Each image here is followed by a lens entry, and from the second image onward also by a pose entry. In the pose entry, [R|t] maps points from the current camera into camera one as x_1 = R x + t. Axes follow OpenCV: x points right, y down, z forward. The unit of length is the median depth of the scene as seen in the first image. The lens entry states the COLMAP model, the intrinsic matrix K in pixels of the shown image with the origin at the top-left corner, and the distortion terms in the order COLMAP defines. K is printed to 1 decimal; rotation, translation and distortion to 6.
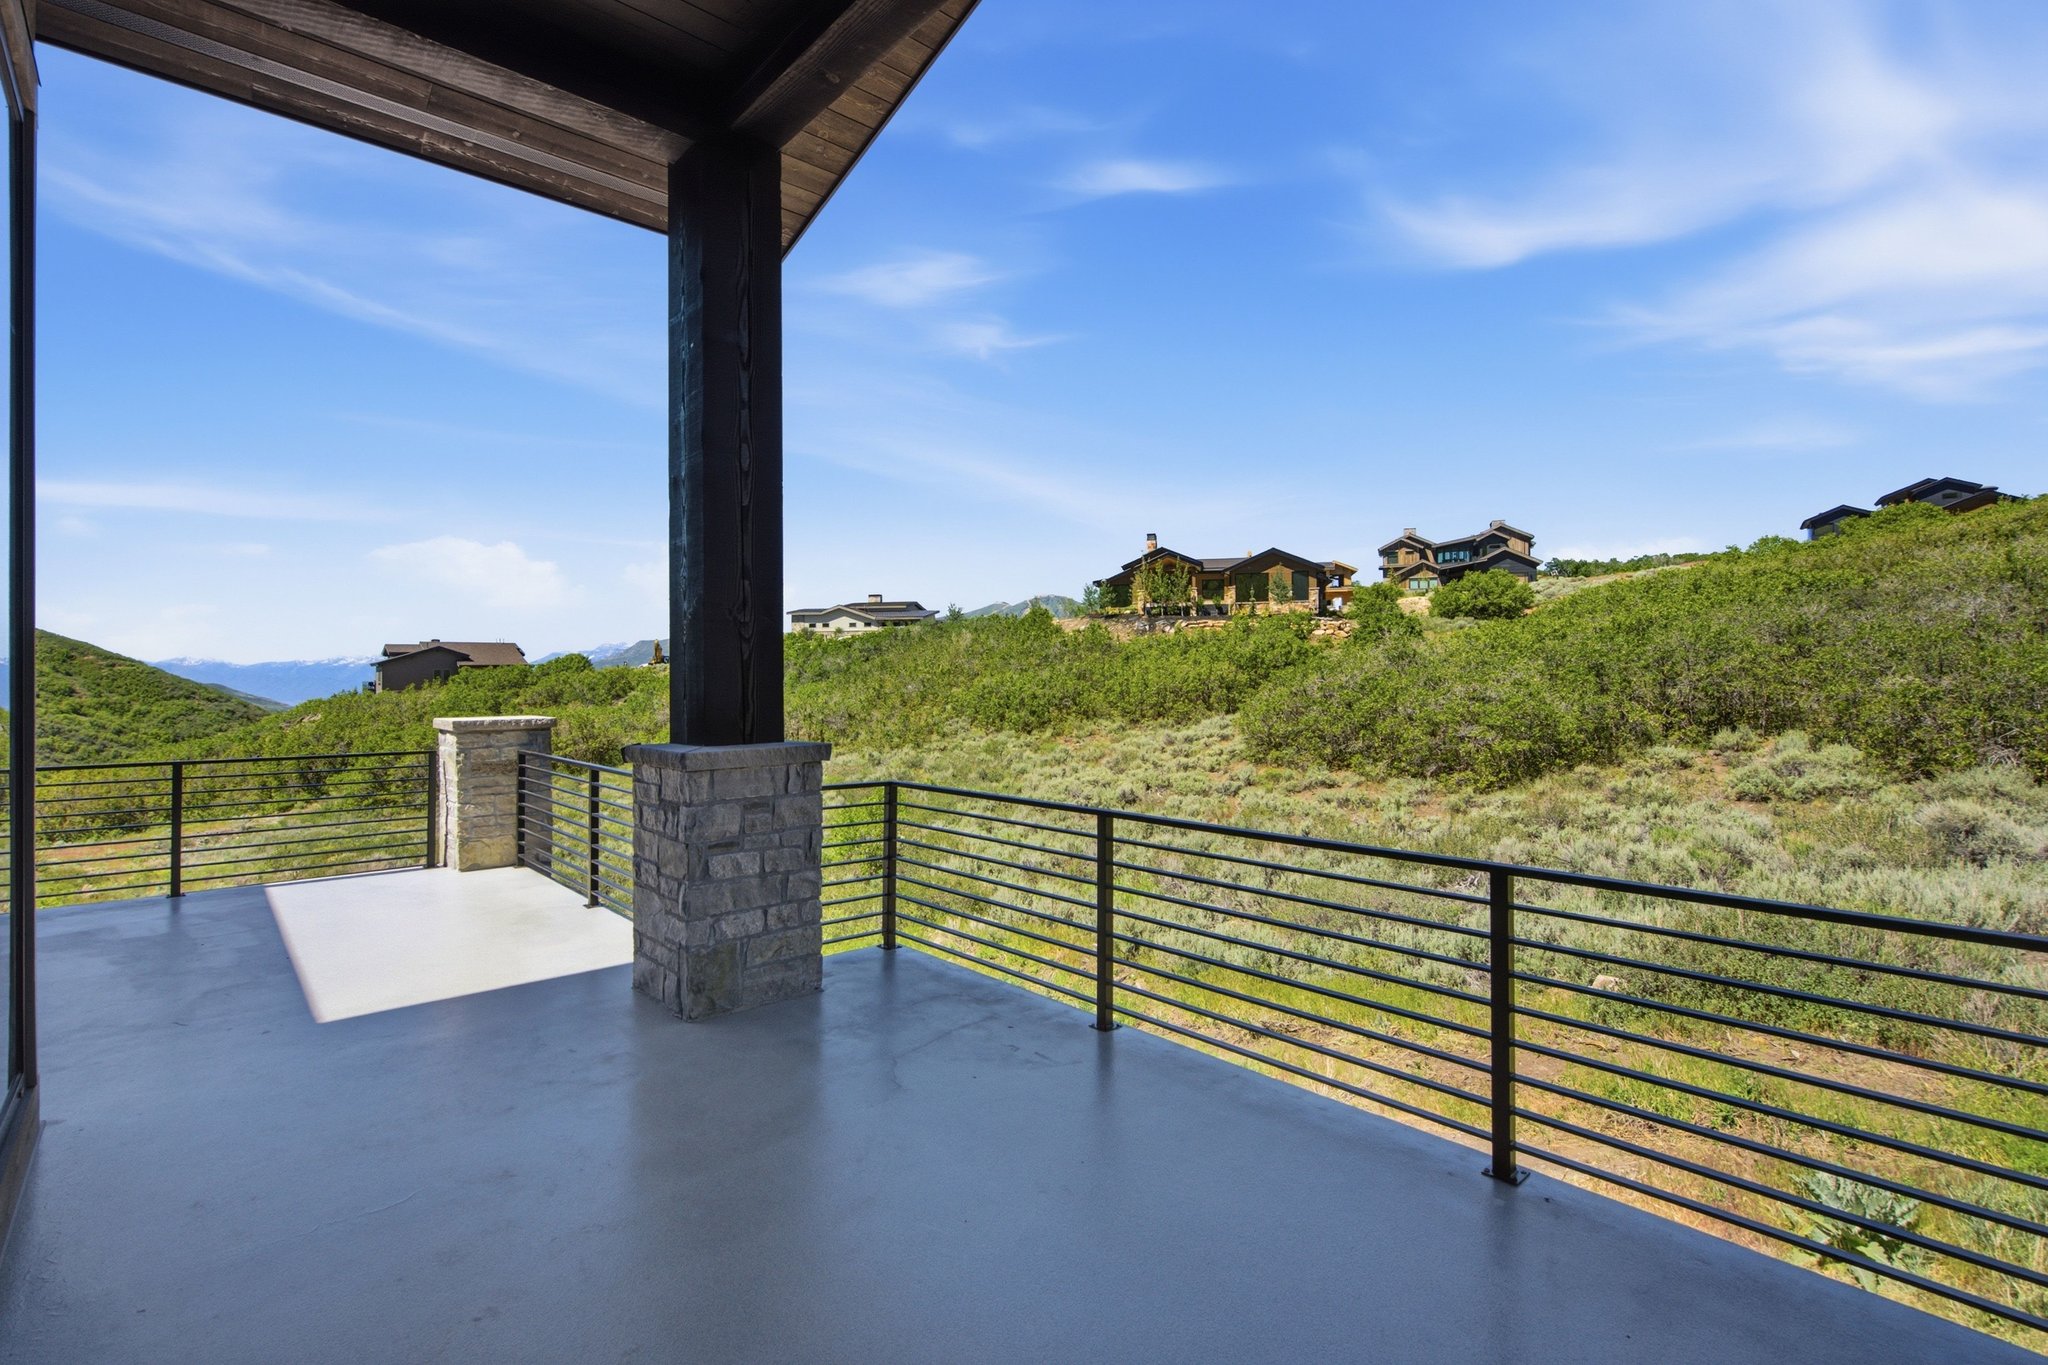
lens RADIAL K [[931.2, 0, 1008.7], [0, 931.2, 675.6], [0, 0, 1]] dist [-0.000554, -0.000268]
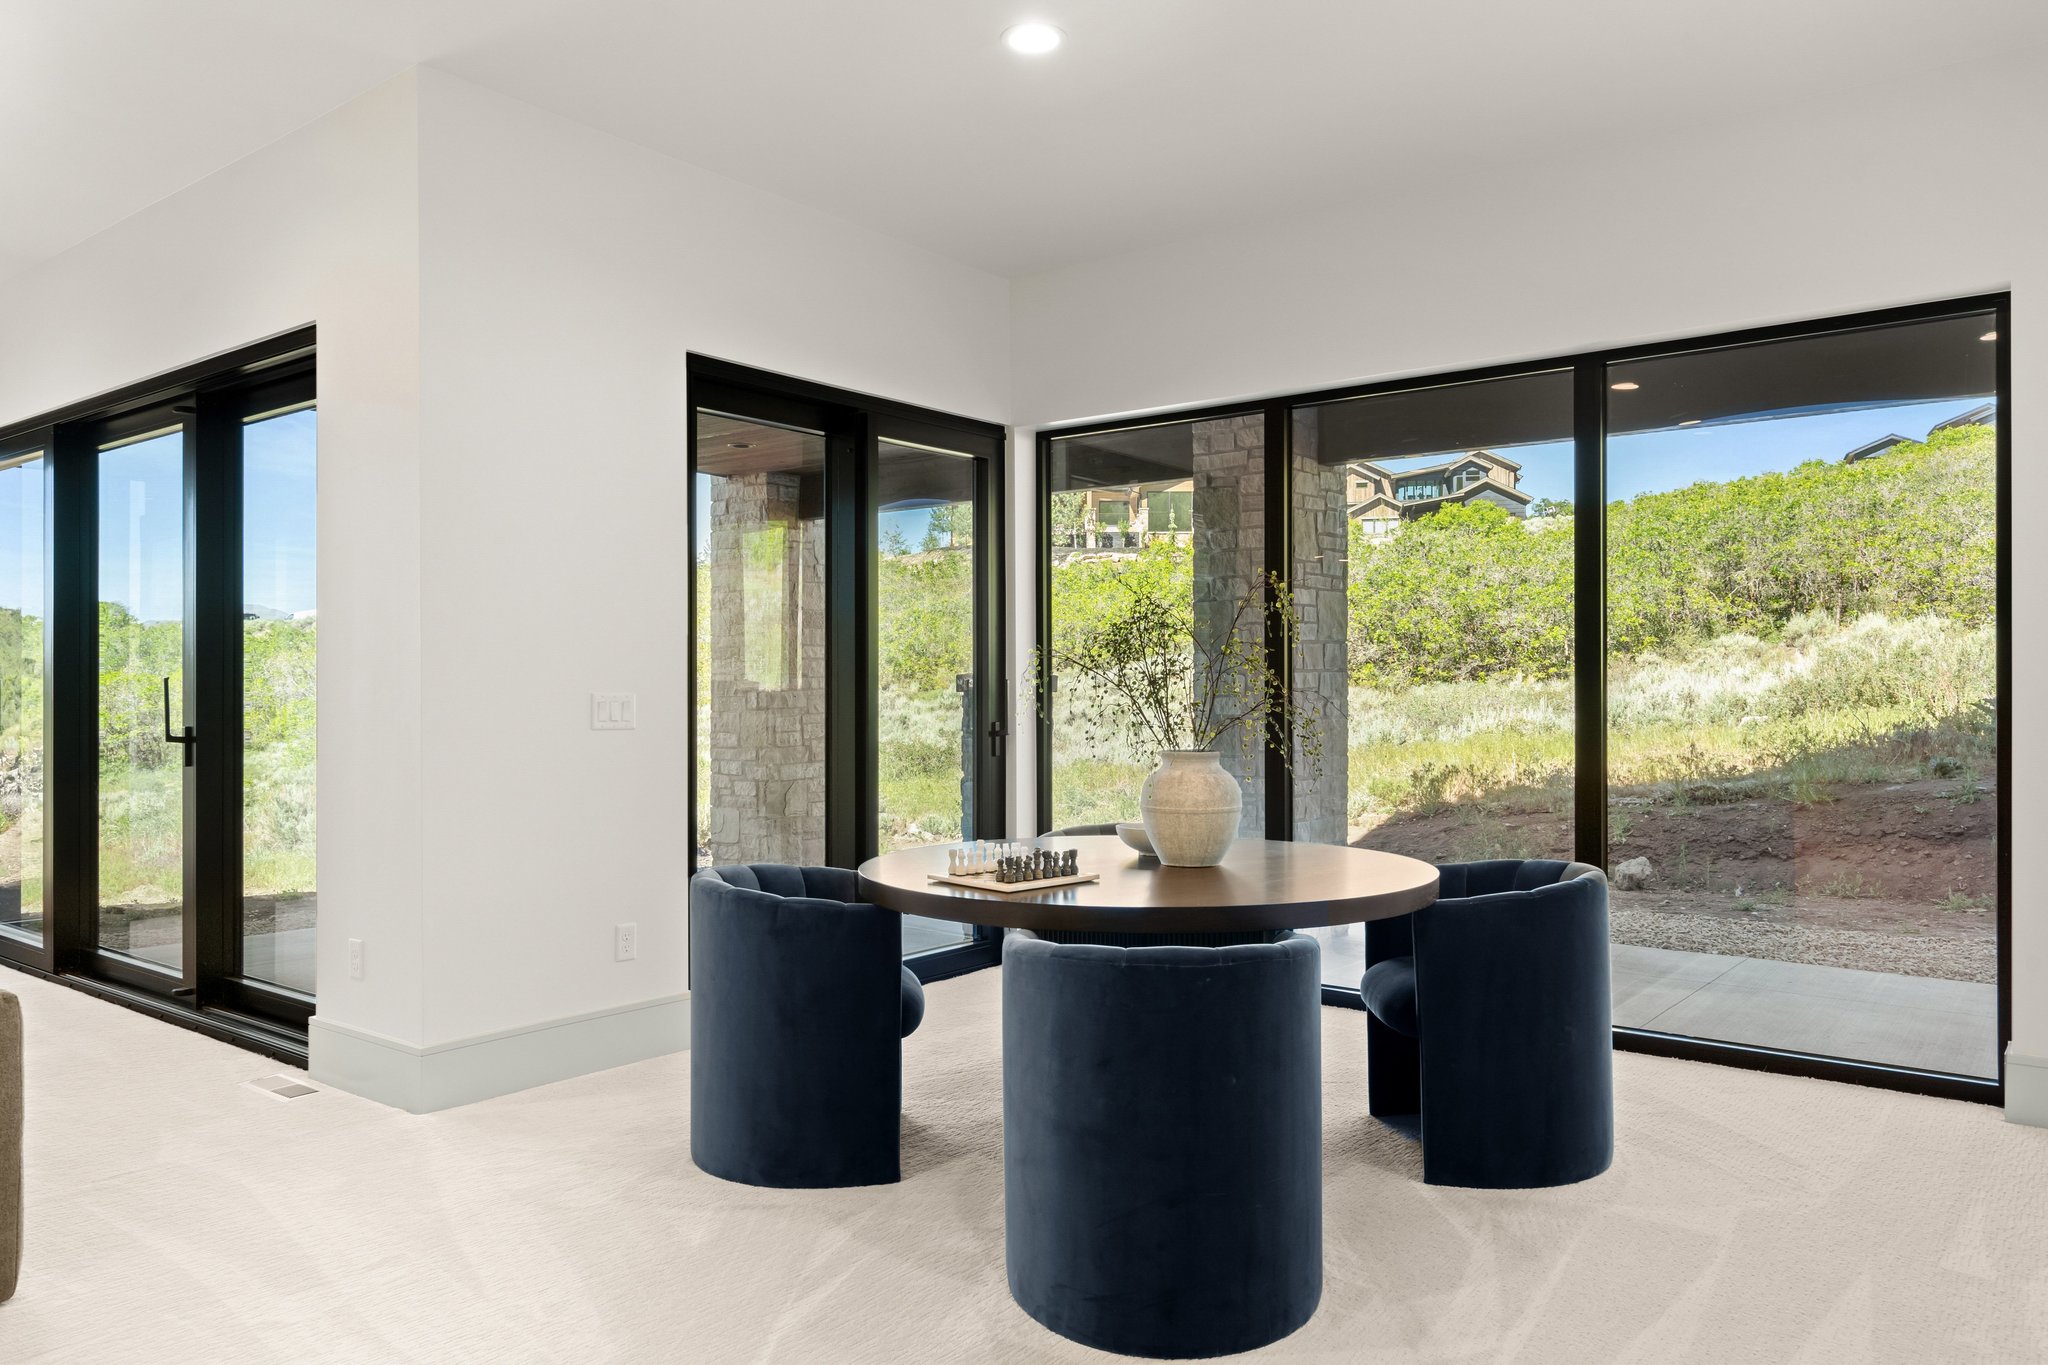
lens RADIAL K [[1410.9, 0, 1024.0], [0, 1410.9, 682.5], [0, 0, 1]] dist [0.009607, 0.002694]
pose [[0.982000, 0.005202, 0.188812, -0.047409], [-0.004712, 0.999984, -0.003047, 0.037625], [-0.188825, 0.002102, 0.982009, -0.037325]]
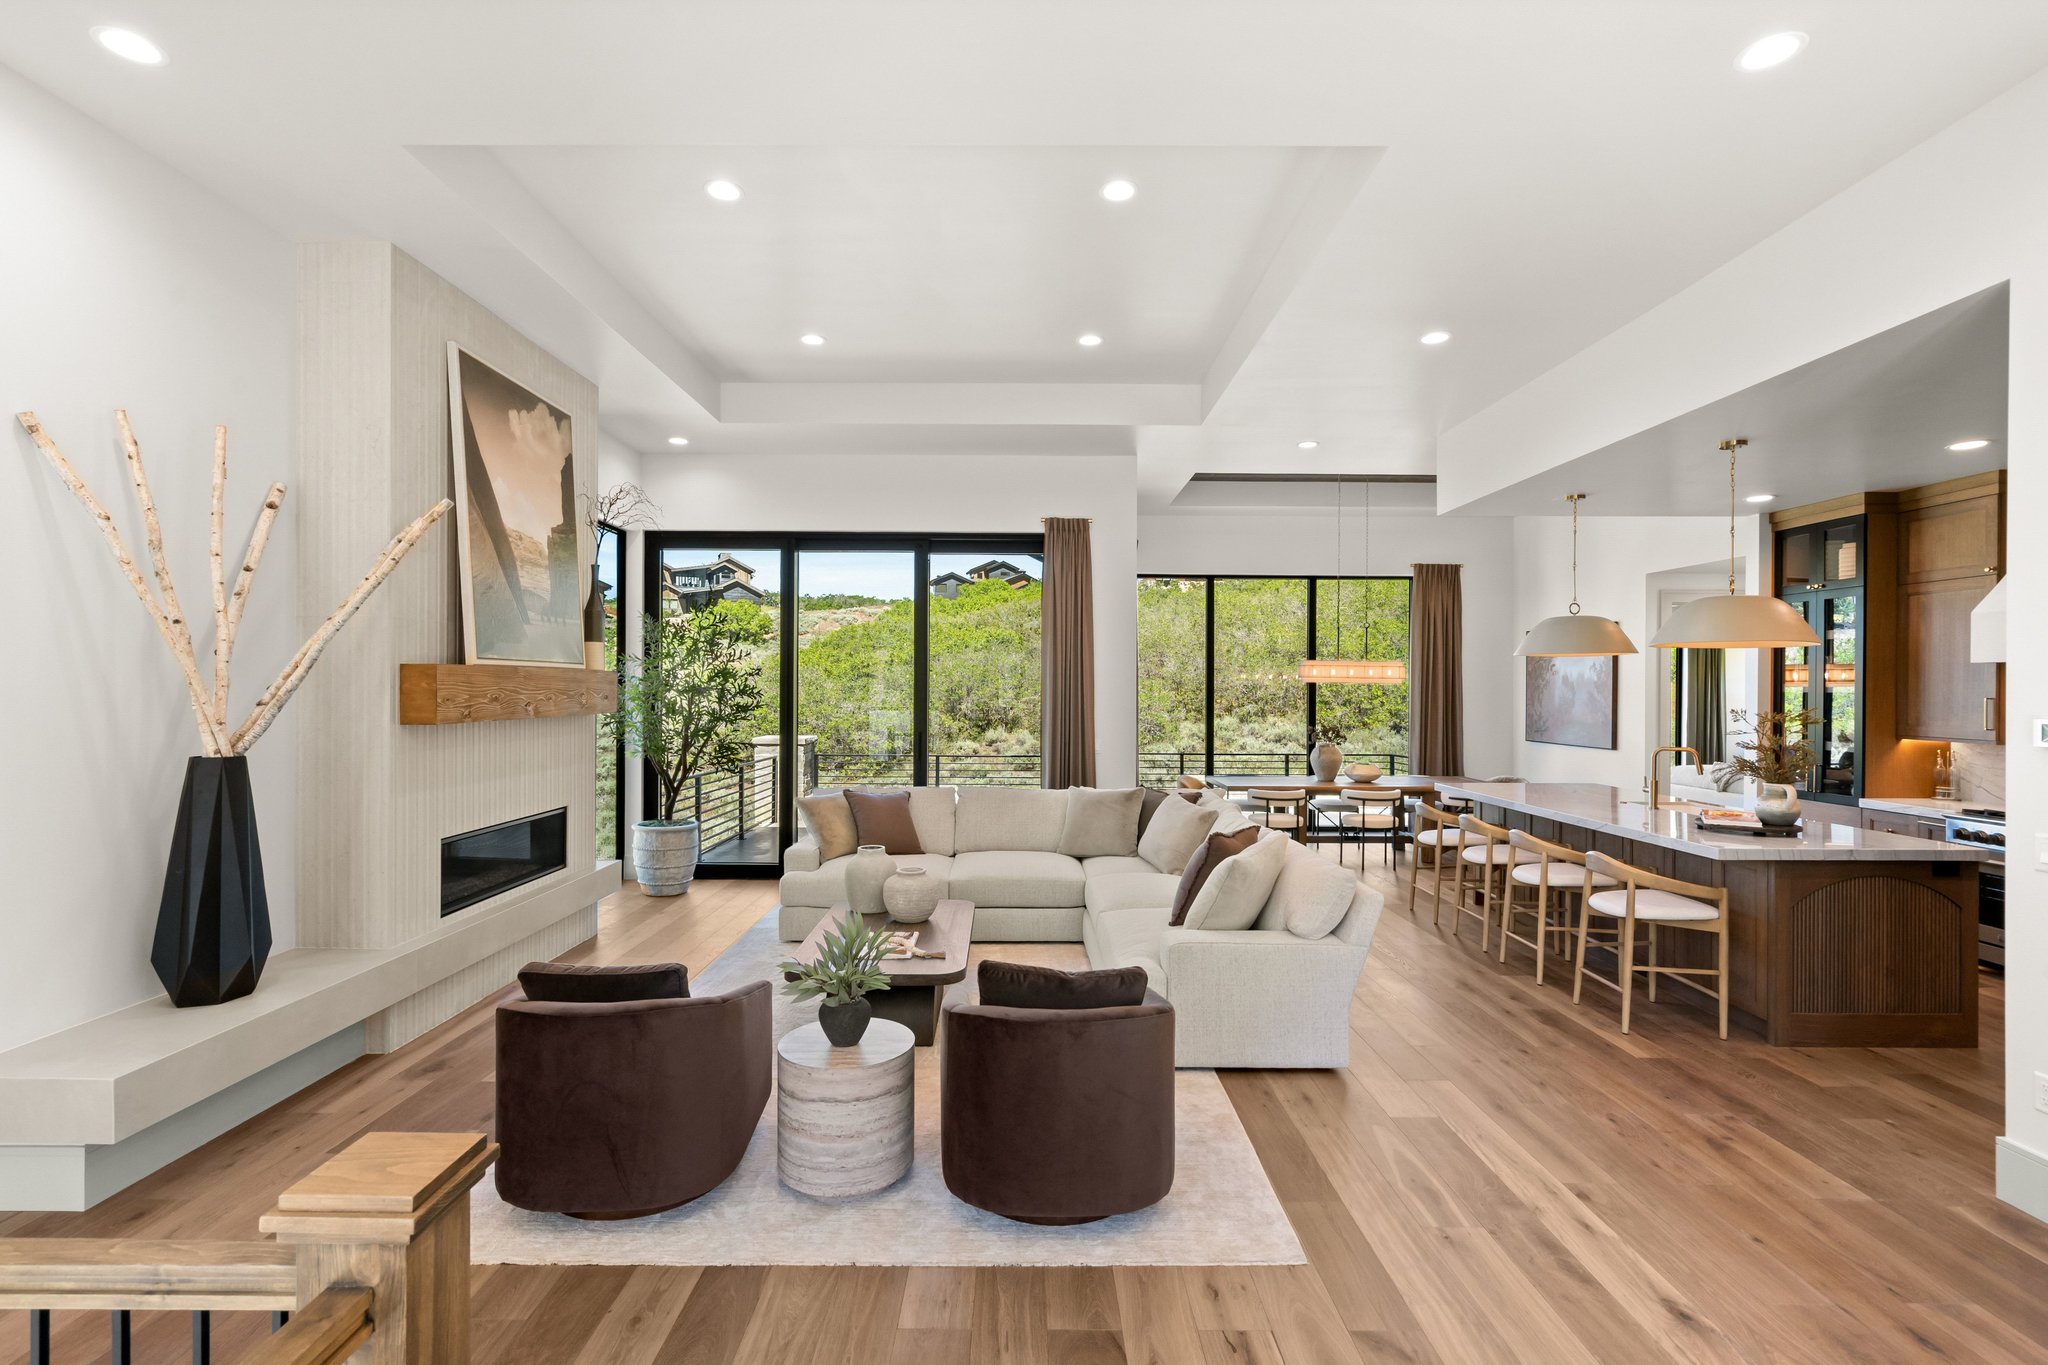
lens RADIAL K [[933.5, 0, 1016.3], [0, 933.5, 688.7], [0, 0, 1]] dist [-0.001279, -0.000032]
pose [[0.662954, 0.008001, 0.748618, -0.130980], [-0.011188, 0.999937, -0.000779, -0.004171], [-0.748577, -0.007859, 0.663001, -0.038664]]
